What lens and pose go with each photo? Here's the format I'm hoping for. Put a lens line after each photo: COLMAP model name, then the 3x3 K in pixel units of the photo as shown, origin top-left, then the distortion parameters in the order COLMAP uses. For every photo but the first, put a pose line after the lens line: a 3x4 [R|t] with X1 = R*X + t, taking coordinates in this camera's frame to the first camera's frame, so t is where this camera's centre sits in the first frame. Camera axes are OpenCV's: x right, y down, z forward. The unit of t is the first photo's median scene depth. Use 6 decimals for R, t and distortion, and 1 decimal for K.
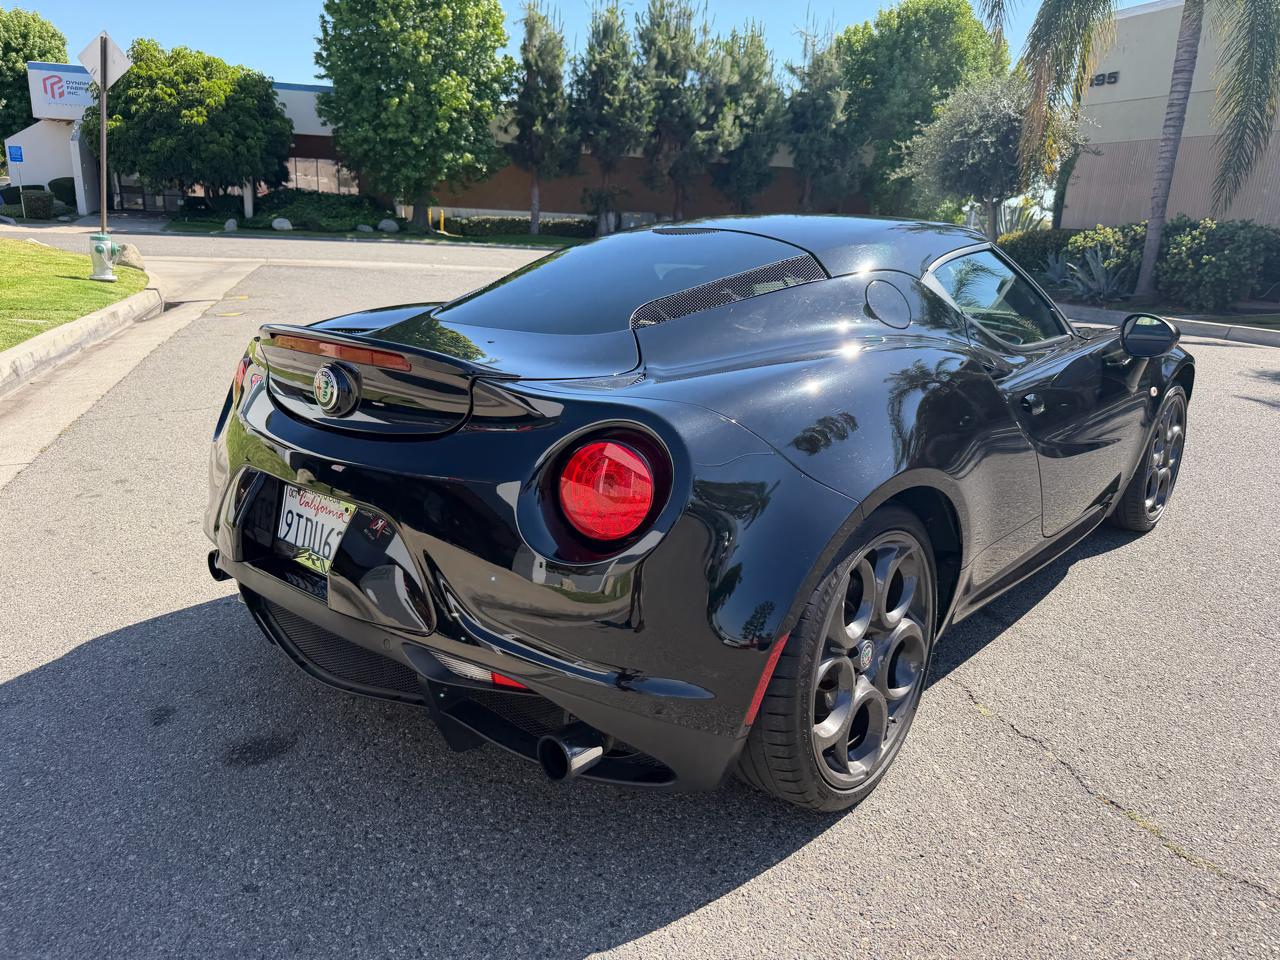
lens RADIAL K [[900.5, 0, 650.5], [0, 900.5, 496.9], [0, 0, 1]] dist [0.022083, -0.039166]
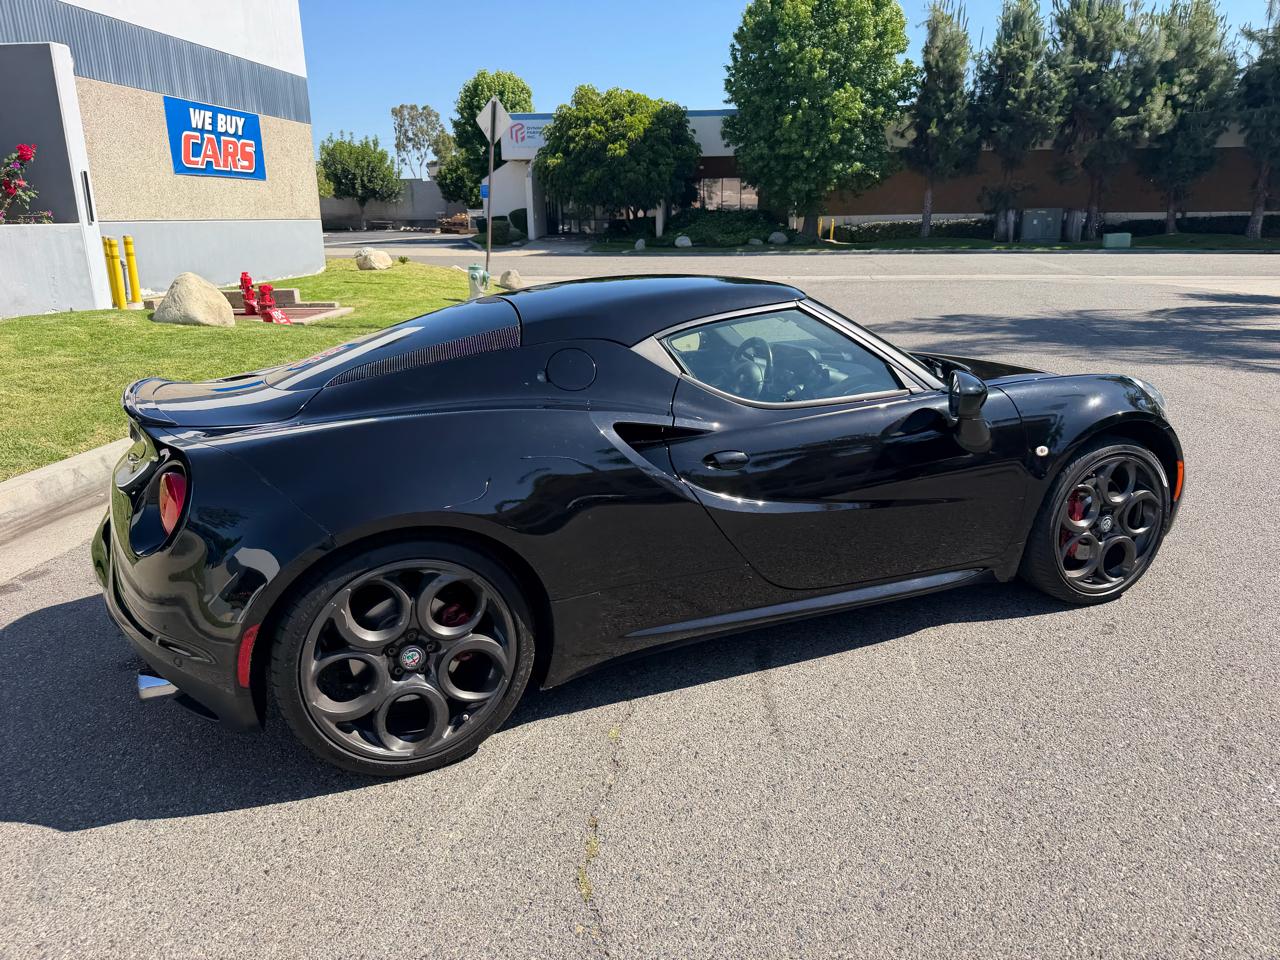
lens RADIAL K [[900.5, 0, 652.1], [0, 900.5, 485.4], [0, 0, 1]] dist [0.022083, -0.039166]
pose [[0.900006, 0.075294, -0.429325, 0.055489], [-0.081716, 0.996650, 0.003487, -0.004898], [0.428149, 0.031945, 0.903143, 0.000530]]
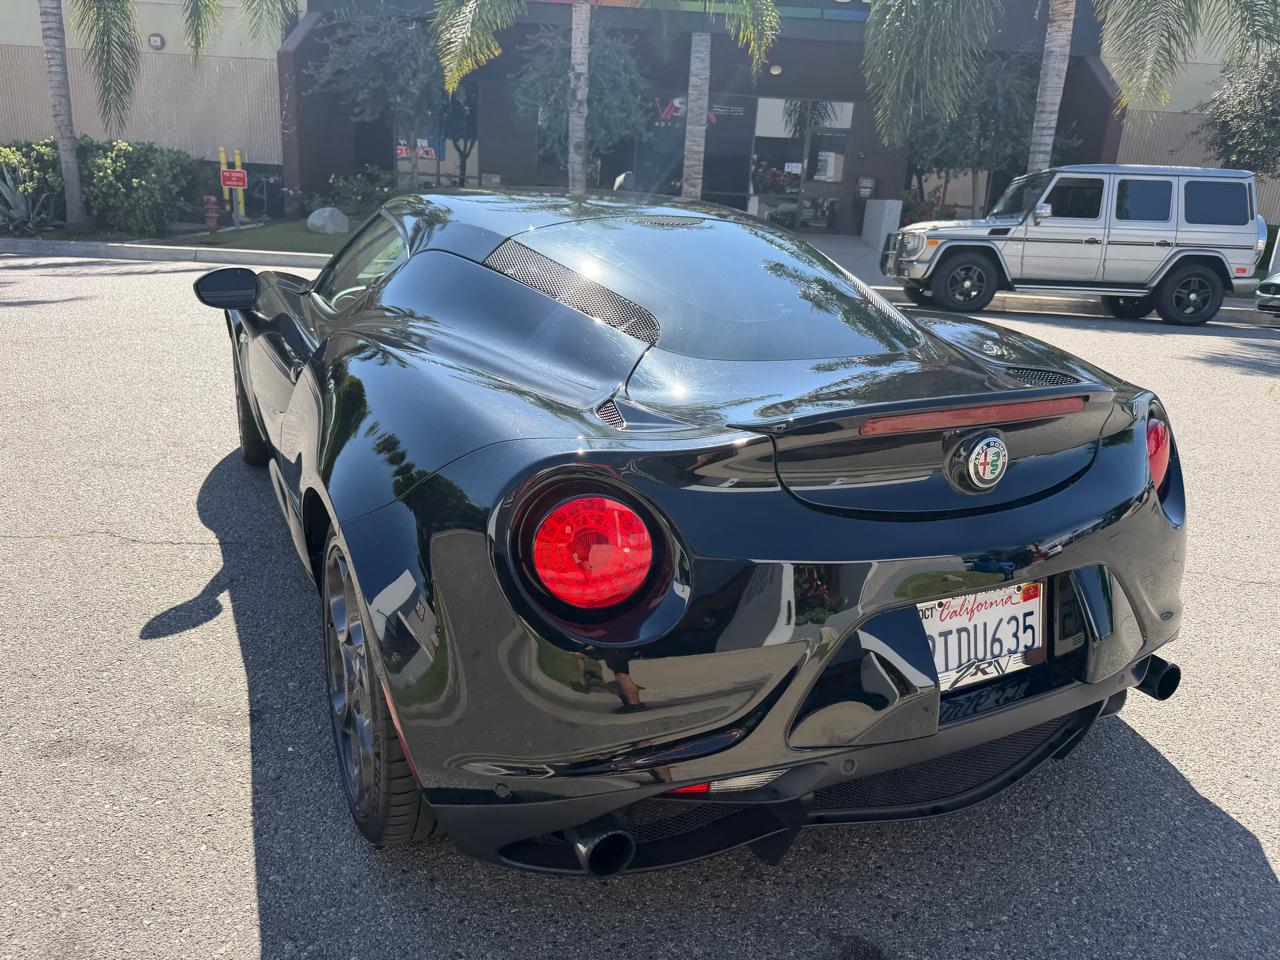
lens RADIAL K [[906.3, 0, 628.7], [0, 906.3, 490.9], [0, 0, 1]] dist [-0.001077, -0.008512]
pose [[0.388722, -0.303024, 0.870099, -0.061188], [0.229677, 0.946425, 0.226997, -0.018029], [-0.892269, 0.111603, 0.437494, 0.047996]]
